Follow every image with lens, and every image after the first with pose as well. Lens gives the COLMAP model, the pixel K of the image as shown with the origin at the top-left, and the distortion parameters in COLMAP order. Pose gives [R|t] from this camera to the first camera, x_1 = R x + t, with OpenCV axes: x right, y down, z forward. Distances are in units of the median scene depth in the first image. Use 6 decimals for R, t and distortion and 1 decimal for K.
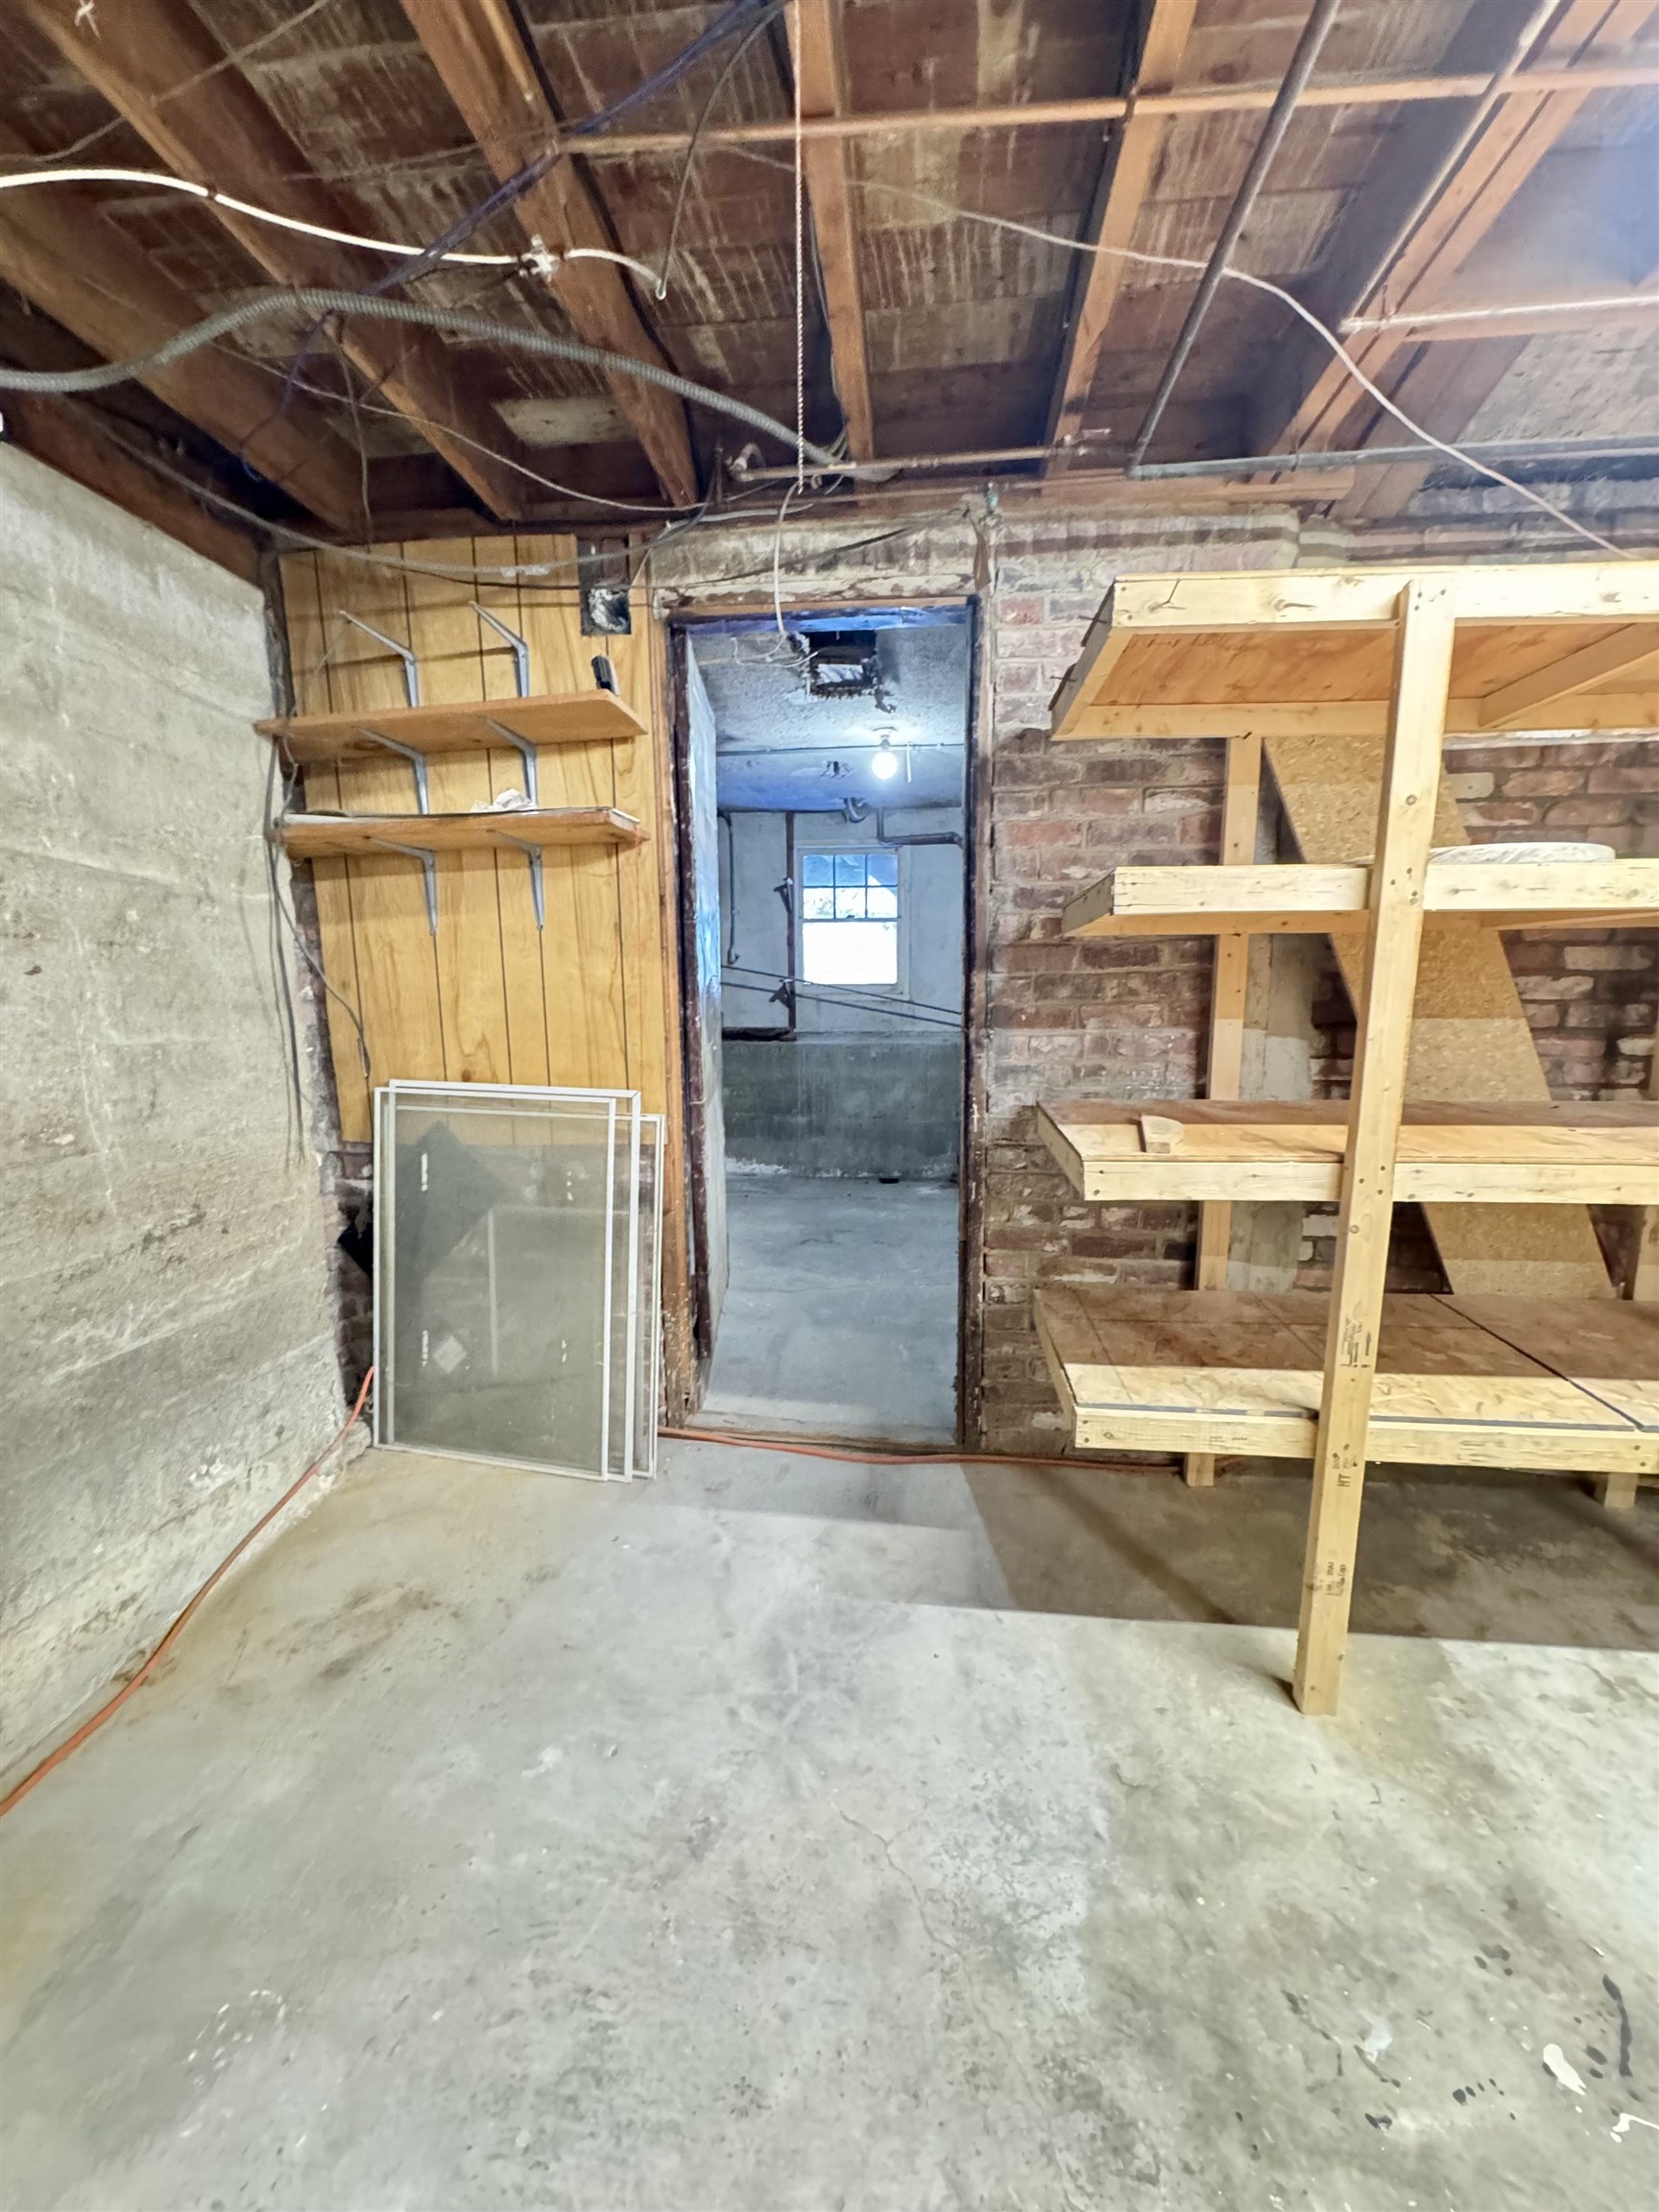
lens RADIAL K [[873.8, 0, 829.5], [0, 873.8, 1106.0], [0, 0, 1]] dist [-0.002204, -0.000045]
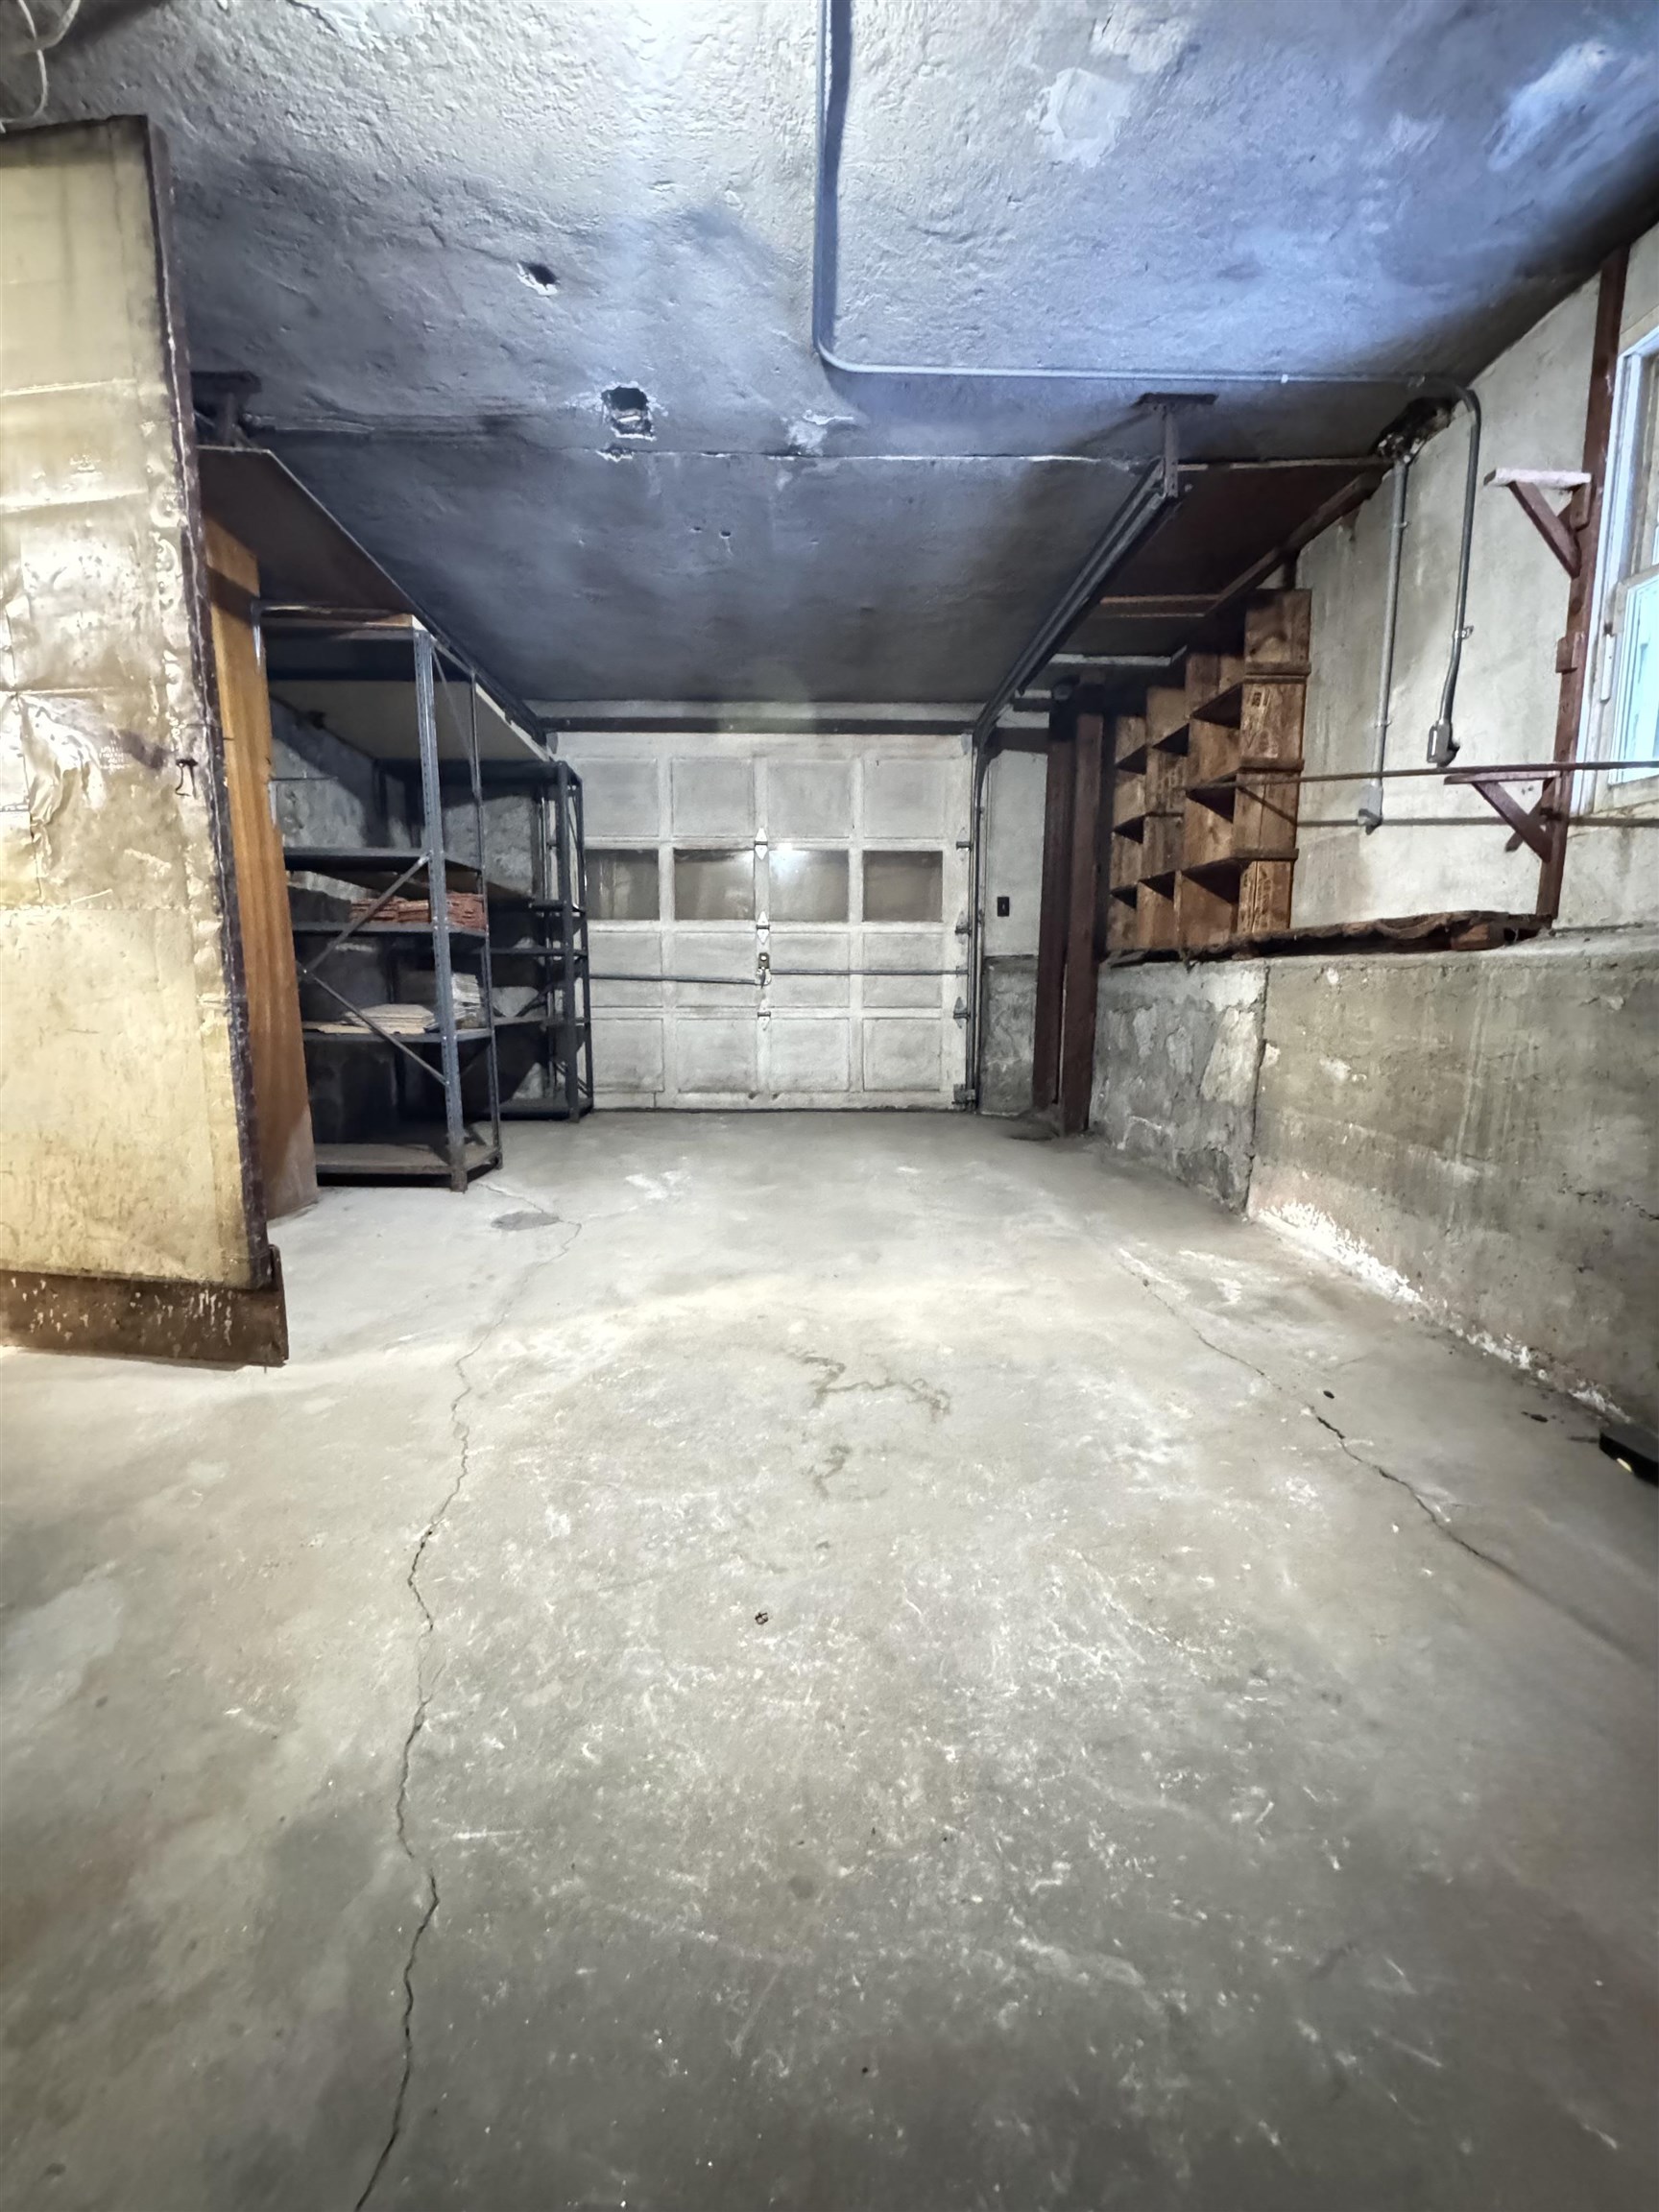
lens RADIAL K [[873.8, 0, 829.5], [0, 873.8, 1106.0], [0, 0, 1]] dist [-0.002204, -0.000045]
pose [[0.144129, 0.154307, -0.977454, 0.277423], [-0.154818, 0.979120, 0.131742, -0.017415], [0.977373, 0.132340, 0.165009, 0.689042]]
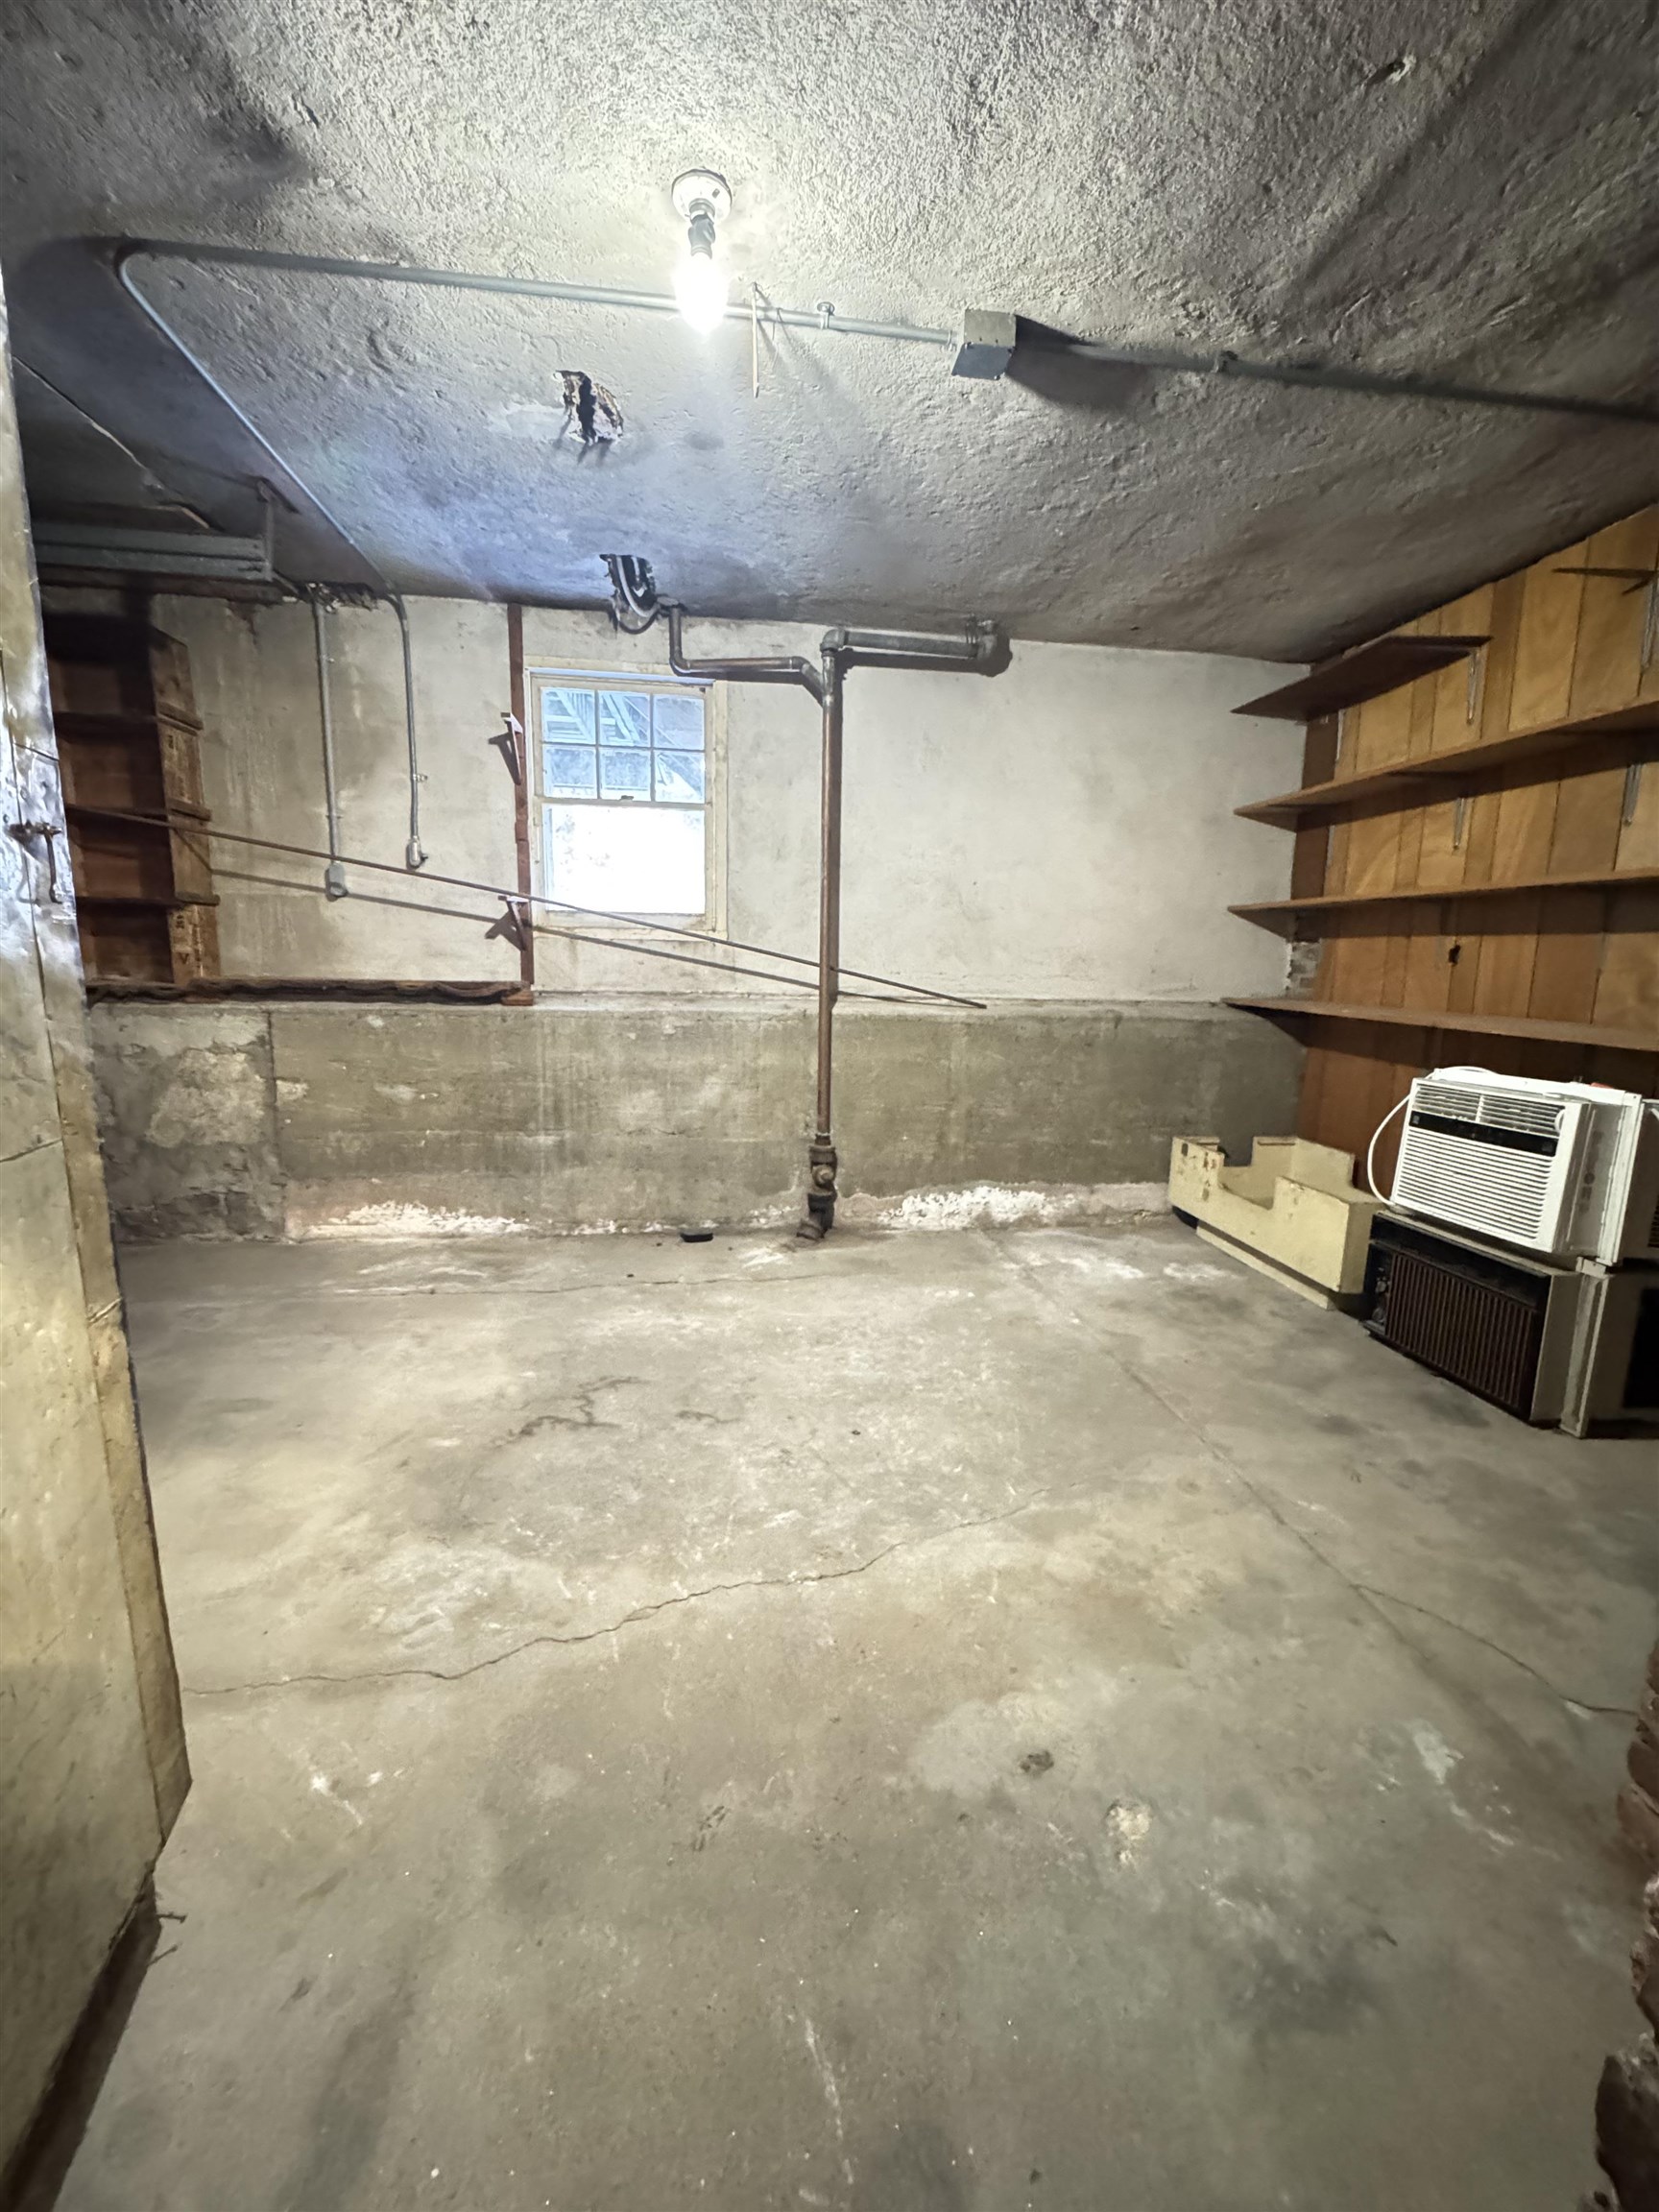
lens RADIAL K [[873.8, 0, 829.5], [0, 873.8, 1106.0], [0, 0, 1]] dist [-0.002204, -0.000045]
pose [[0.970934, -0.014656, 0.238898, 0.013505], [0.009947, 0.999732, 0.020904, -0.017349], [-0.239141, -0.017920, 0.970820, 0.387421]]
